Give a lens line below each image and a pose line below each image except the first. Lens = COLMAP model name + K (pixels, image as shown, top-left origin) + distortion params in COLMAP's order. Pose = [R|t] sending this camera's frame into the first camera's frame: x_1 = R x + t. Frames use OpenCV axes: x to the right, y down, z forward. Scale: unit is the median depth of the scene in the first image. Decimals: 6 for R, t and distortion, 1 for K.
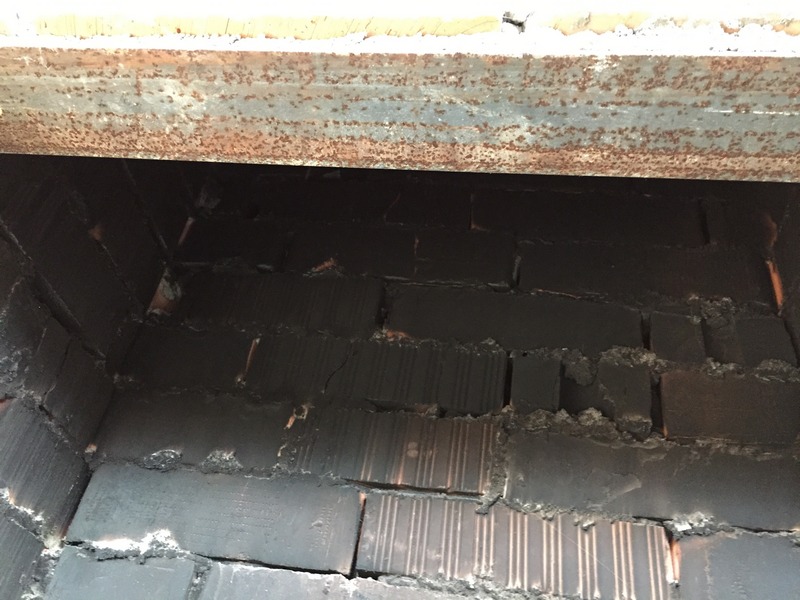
lens RADIAL K [[683.0, 0, 398.1], [0, 683.0, 300.1], [0, 0, 1]] dist [0.073292, -0.101360]
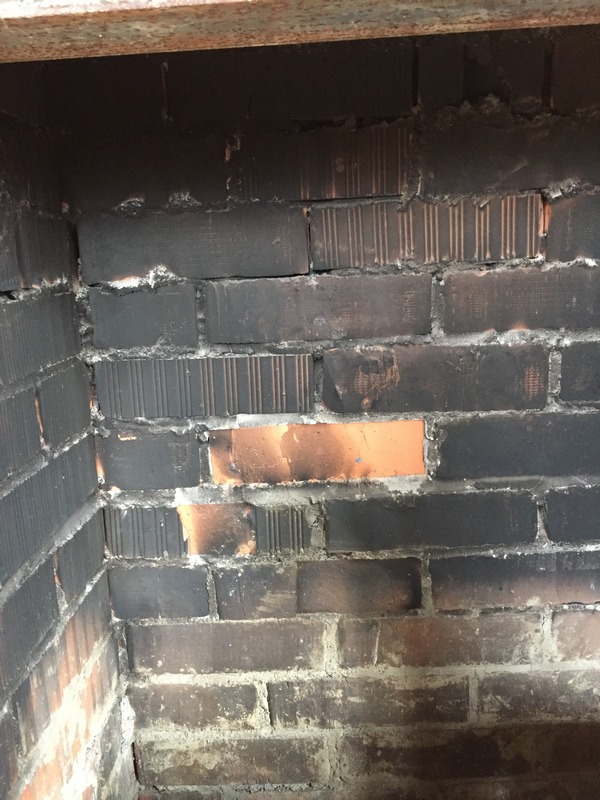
lens RADIAL K [[683.0, 0, 298.9], [0, 683.0, 397.3], [0, 0, 1]] dist [0.073292, -0.101360]
pose [[0.980482, -0.196588, 0.002762, -0.141366], [0.126926, 0.643643, 0.754728, -0.465328], [-0.150148, -0.739647, 0.656032, -0.067148]]
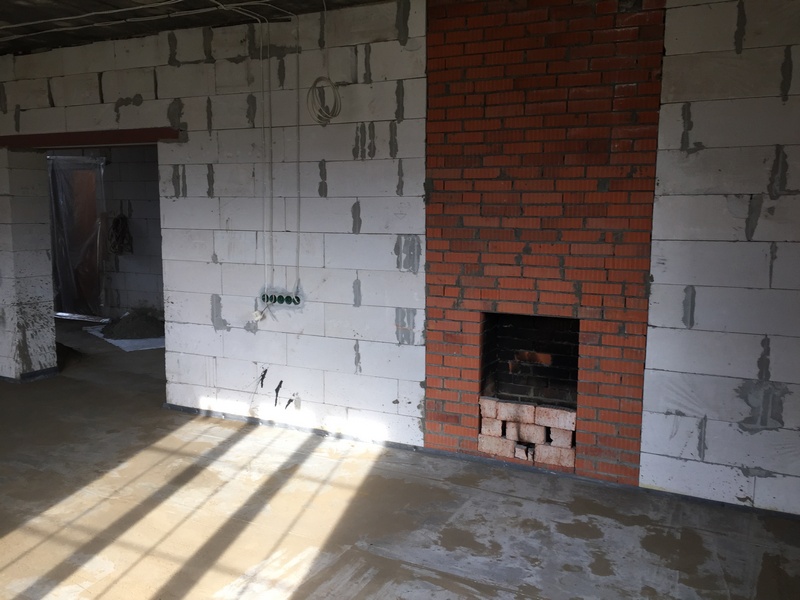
lens RADIAL K [[683.0, 0, 399.7], [0, 683.0, 300.0], [0, 0, 1]] dist [0.073292, -0.101360]
pose [[0.922367, -0.082508, -0.377400, 1.630398], [0.318679, 0.714709, 0.622602, -5.663936], [0.218361, -0.694538, 0.685518, -4.938814]]
